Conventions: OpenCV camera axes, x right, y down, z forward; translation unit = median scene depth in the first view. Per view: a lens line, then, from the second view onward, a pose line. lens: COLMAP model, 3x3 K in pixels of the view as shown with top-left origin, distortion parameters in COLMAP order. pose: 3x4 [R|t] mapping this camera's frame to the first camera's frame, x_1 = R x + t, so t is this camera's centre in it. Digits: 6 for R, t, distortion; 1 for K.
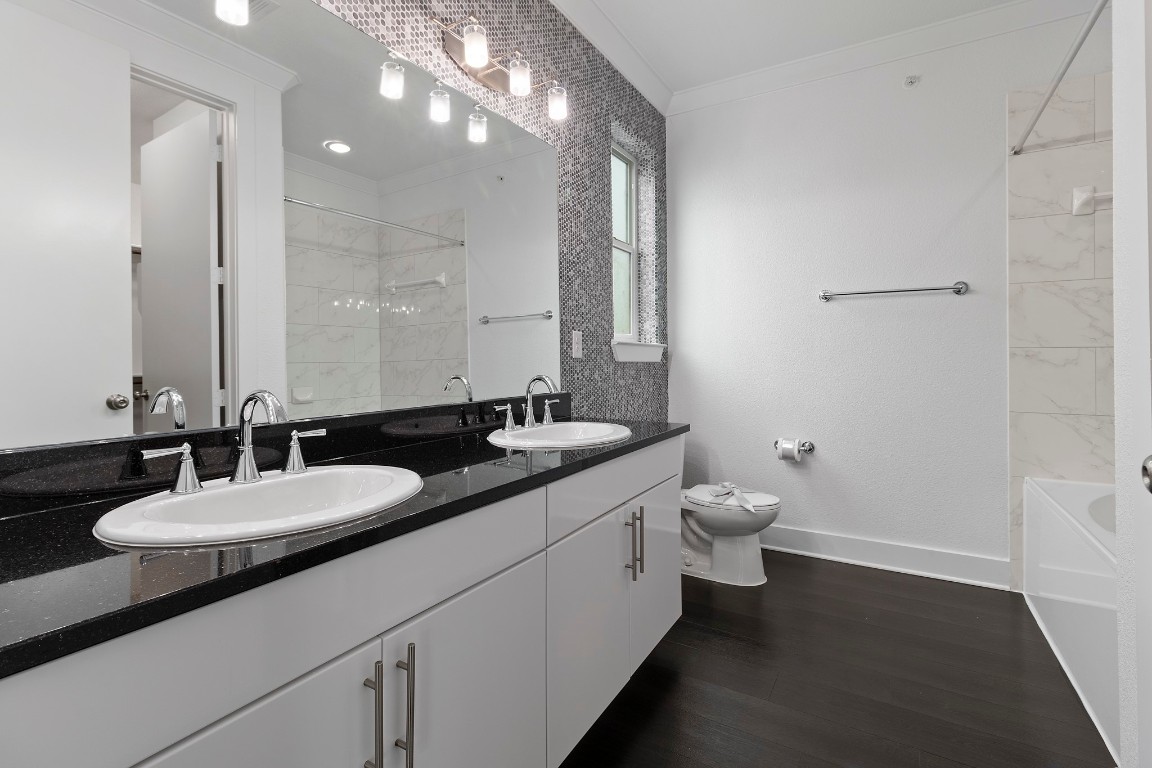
lens RADIAL K [[534.4, 0, 589.9], [0, 534.4, 368.4], [0, 0, 1]] dist [0.004789, -0.001967]
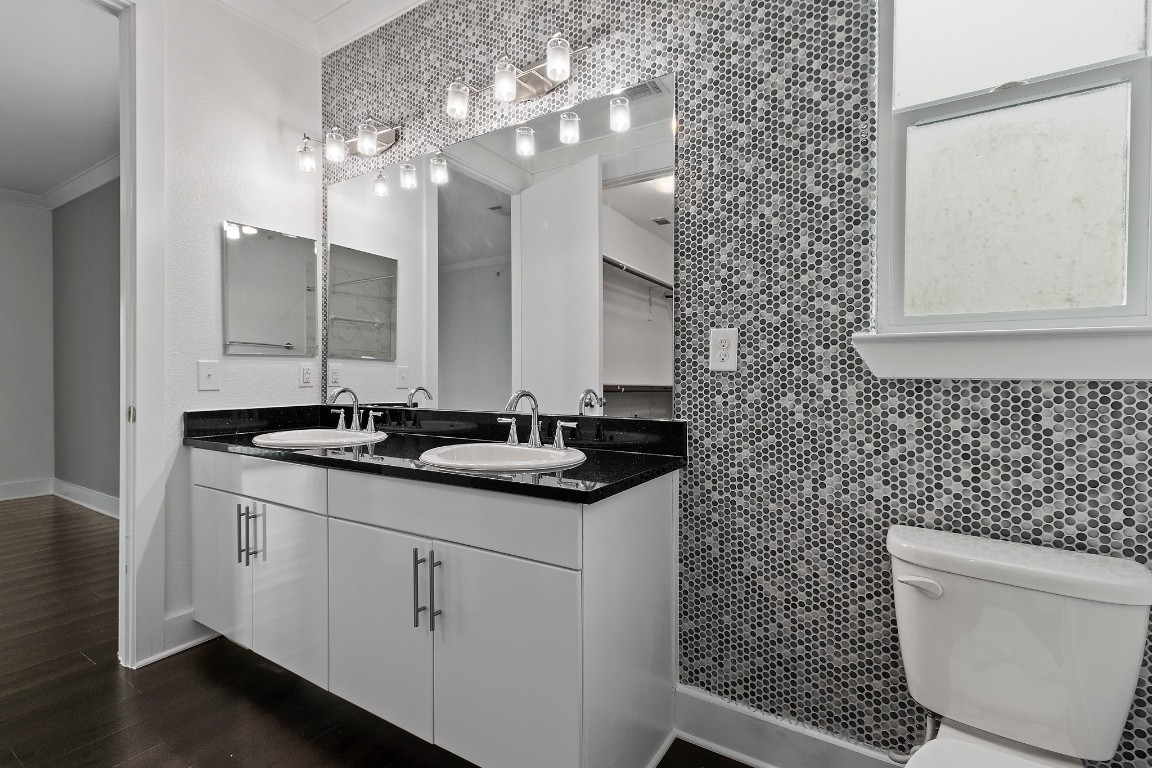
lens RADIAL K [[534.4, 0, 577.4], [0, 534.4, 371.4], [0, 0, 1]] dist [0.004789, -0.001967]
pose [[-0.045438, 0.027070, -0.998600, 0.614459], [-0.000753, 0.999632, 0.027133, -0.035477], [0.998967, 0.001984, -0.045401, 0.854294]]
